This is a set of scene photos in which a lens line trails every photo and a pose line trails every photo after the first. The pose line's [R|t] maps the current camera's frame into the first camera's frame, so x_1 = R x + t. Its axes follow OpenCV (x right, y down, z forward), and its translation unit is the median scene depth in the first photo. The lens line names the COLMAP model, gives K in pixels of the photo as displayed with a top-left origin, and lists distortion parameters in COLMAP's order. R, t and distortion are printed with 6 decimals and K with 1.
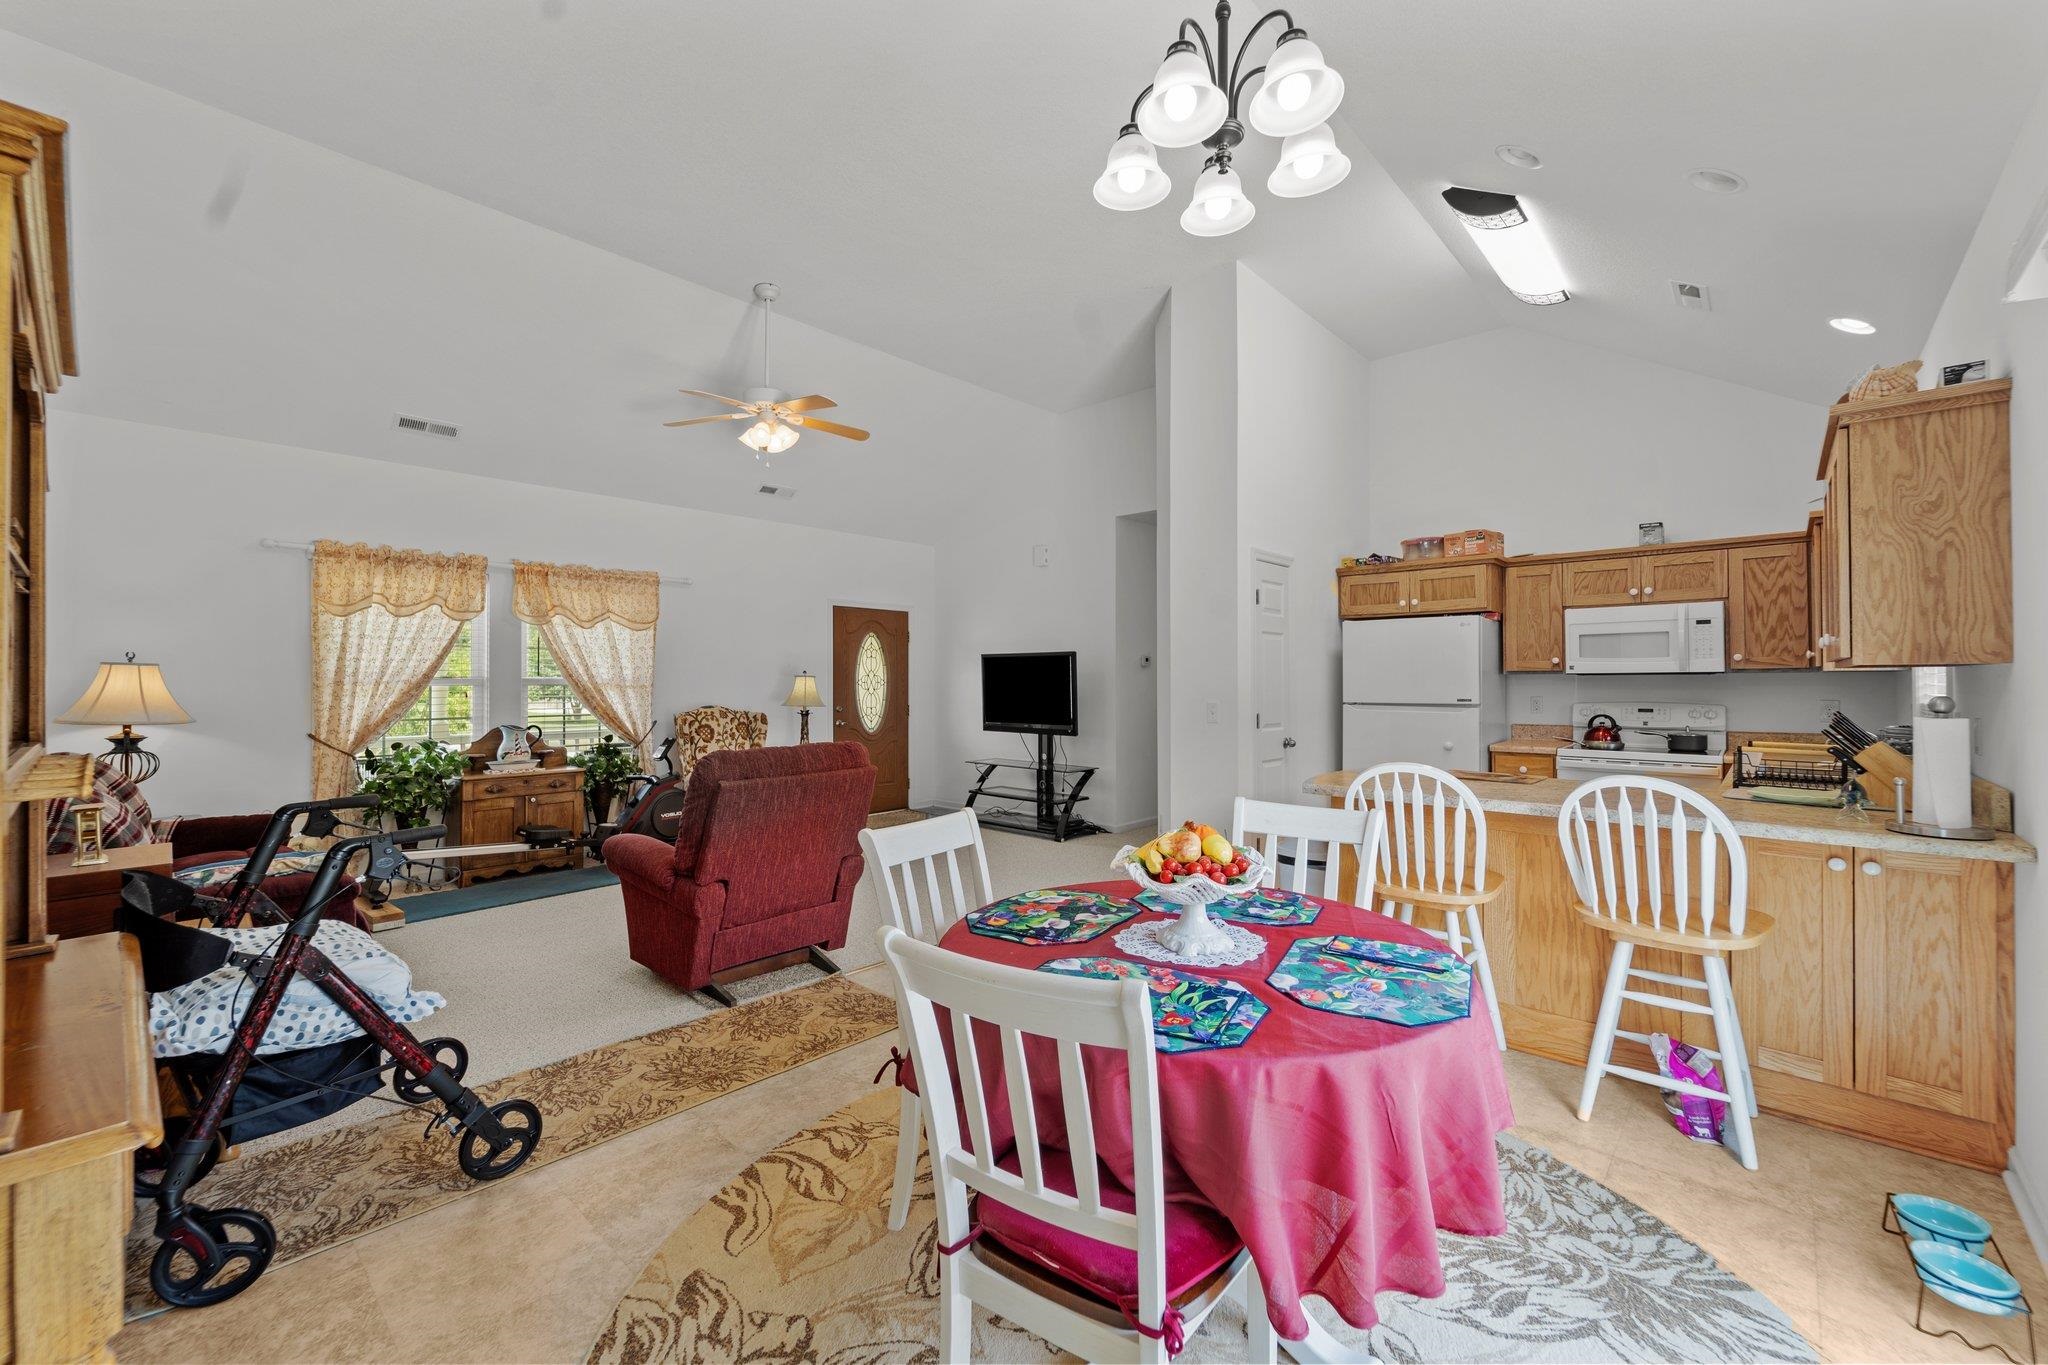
lens RADIAL K [[821.9, 0, 1033.7], [0, 821.9, 677.9], [0, 0, 1]] dist [-0.000972, -0.000333]
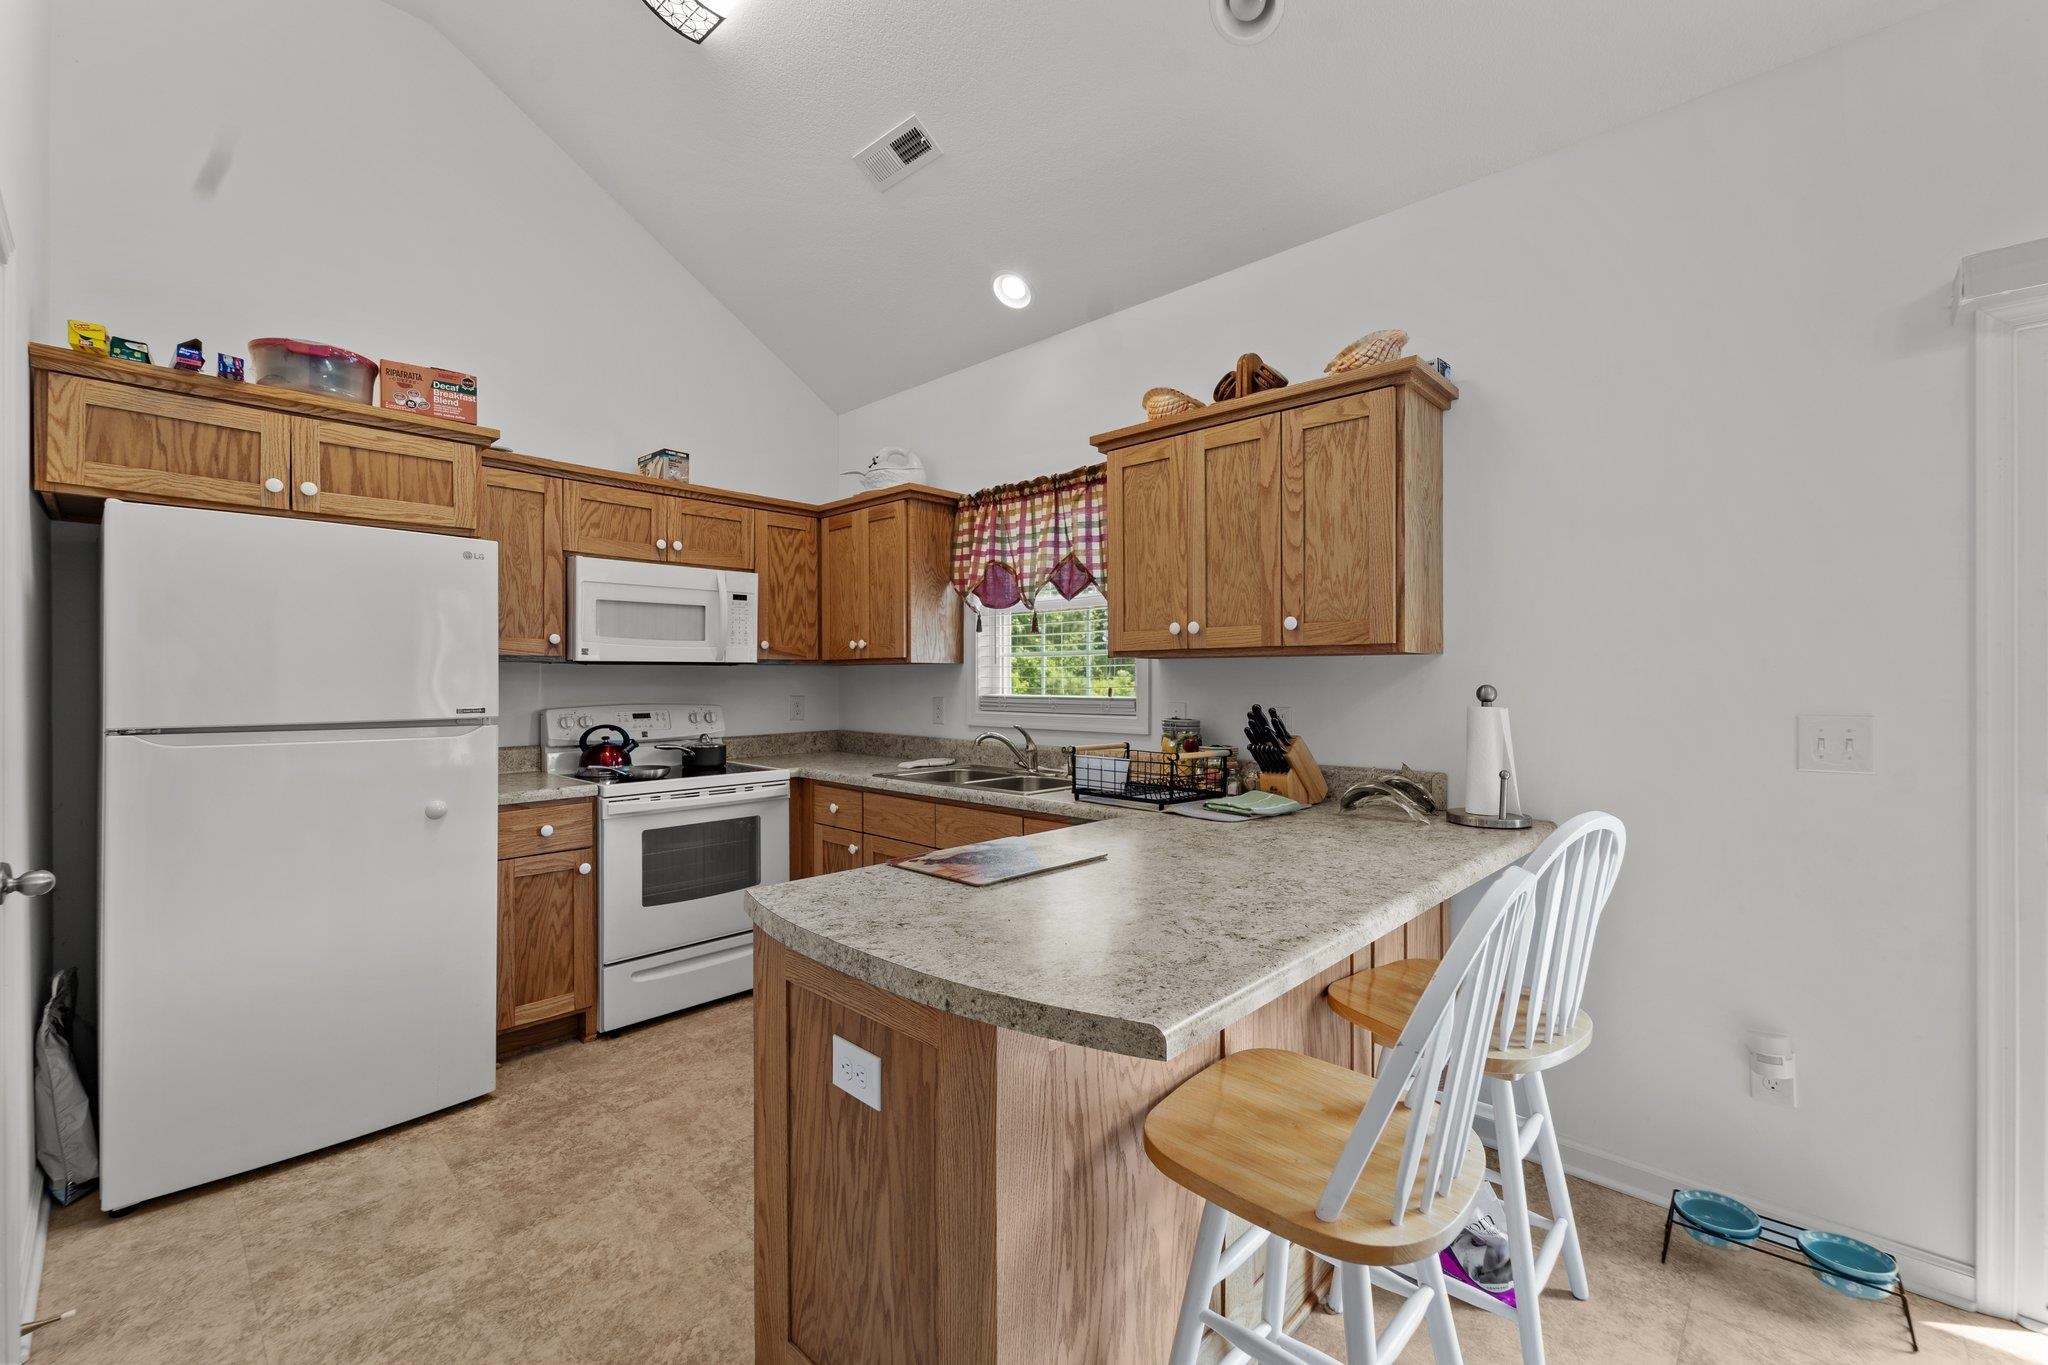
lens RADIAL K [[839.7, 0, 1024.0], [0, 839.7, 682.5], [0, 0, 1]] dist [-0.000374, -0.000194]
pose [[0.018625, -0.004738, 0.999815, 0.029131], [-0.003528, 0.999982, 0.004804, 0.006144], [-0.999820, -0.003617, 0.018608, 0.620407]]
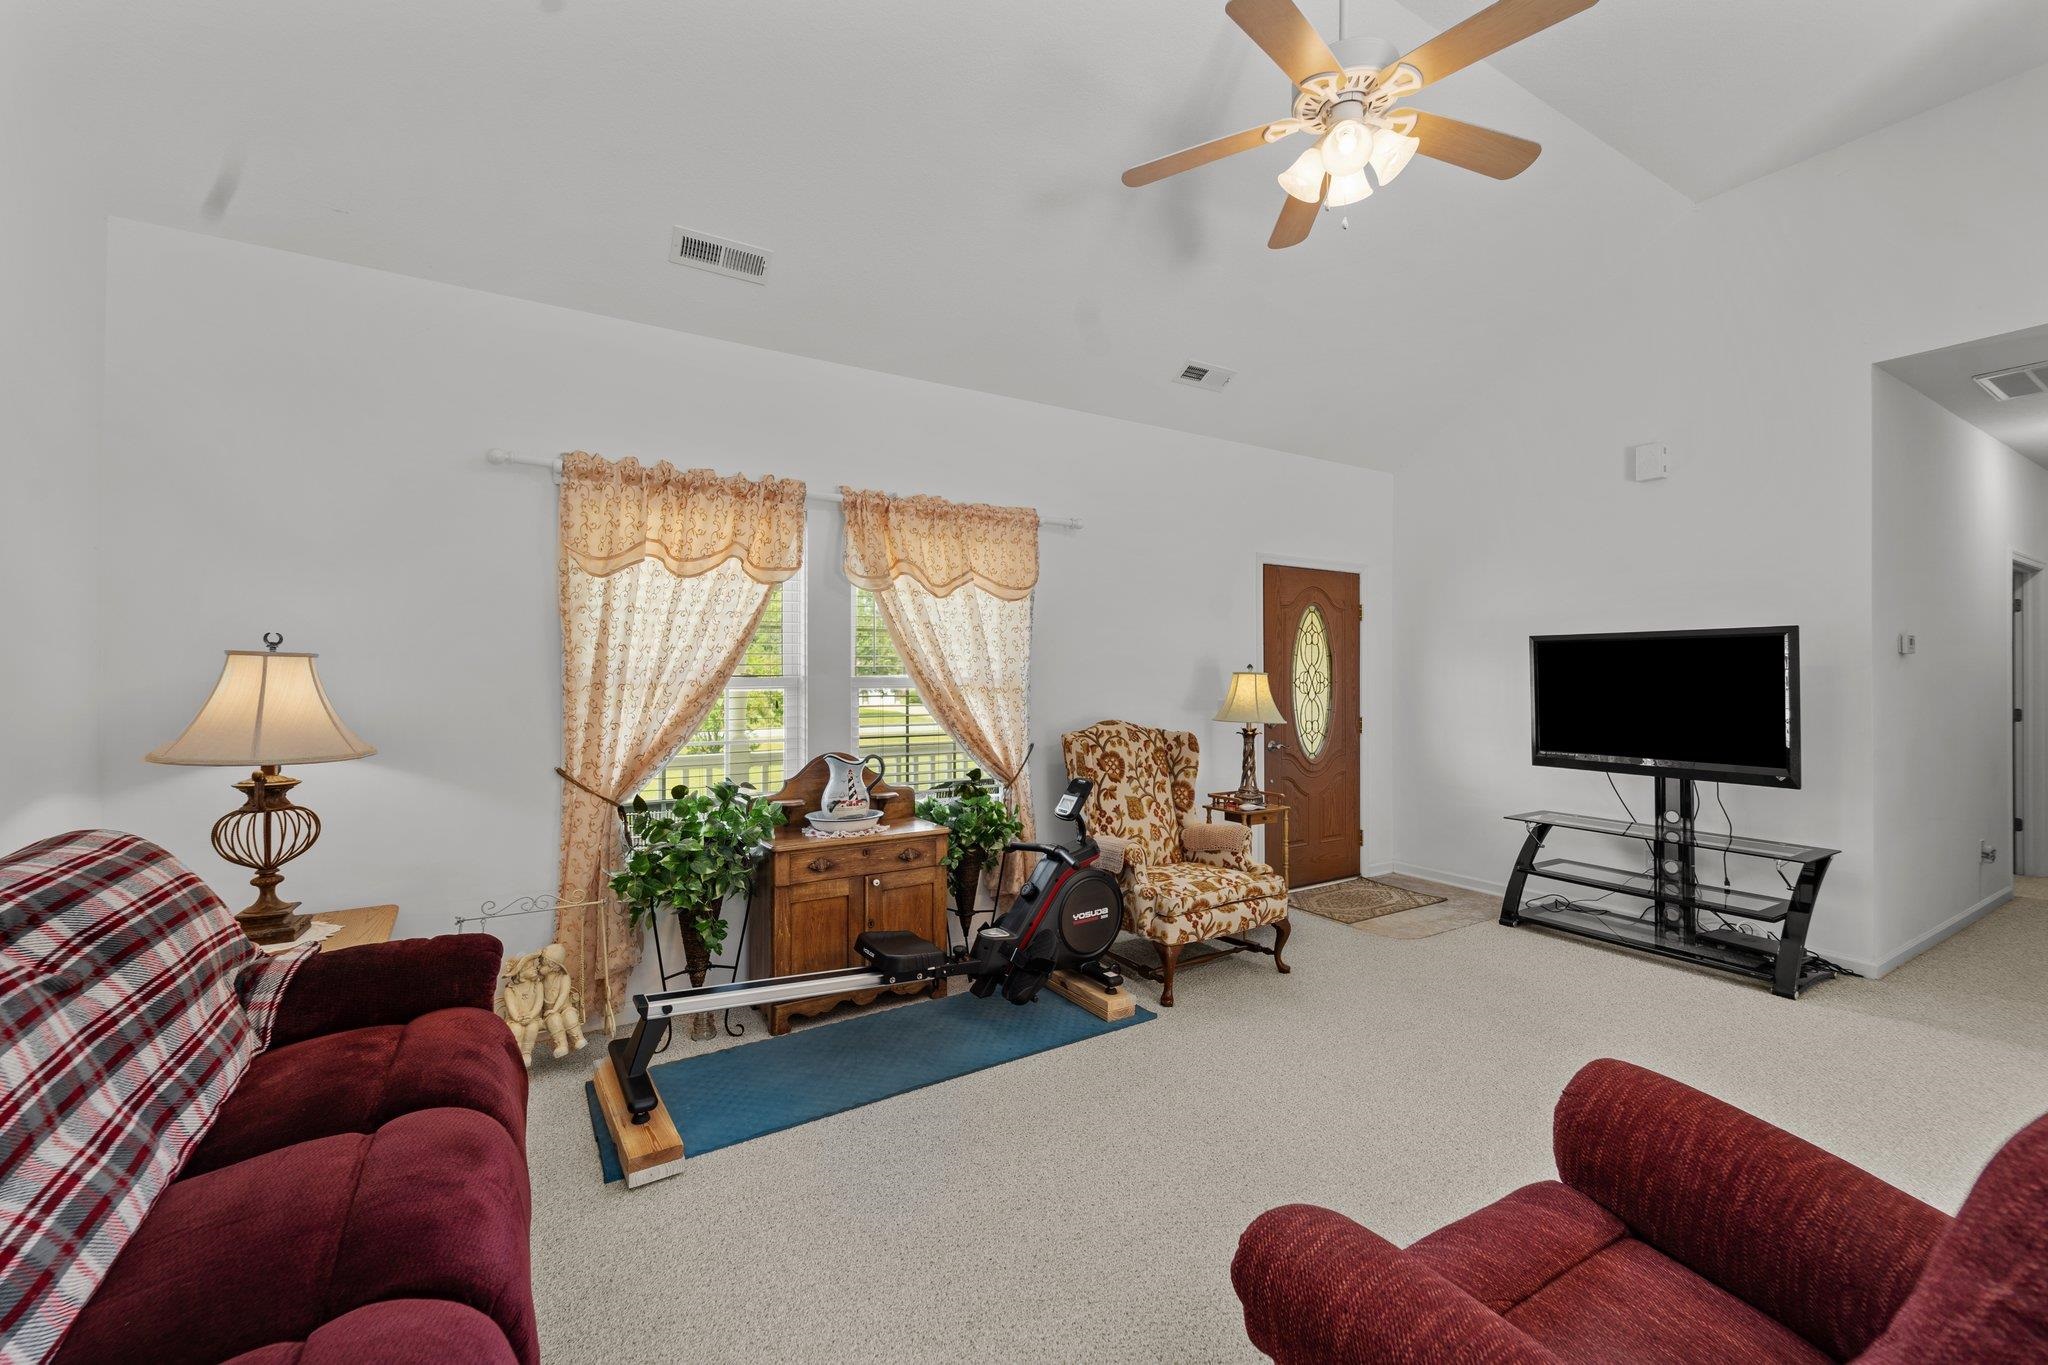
lens RADIAL K [[833.9, 0, 1031.6], [0, 833.9, 677.8], [0, 0, 1]] dist [0.000862, 0.000104]
pose [[0.960174, 0.002188, -0.279394, -0.340565], [-0.000365, 0.999978, 0.006577, -0.003498], [0.279402, -0.006213, 0.960154, 0.463403]]
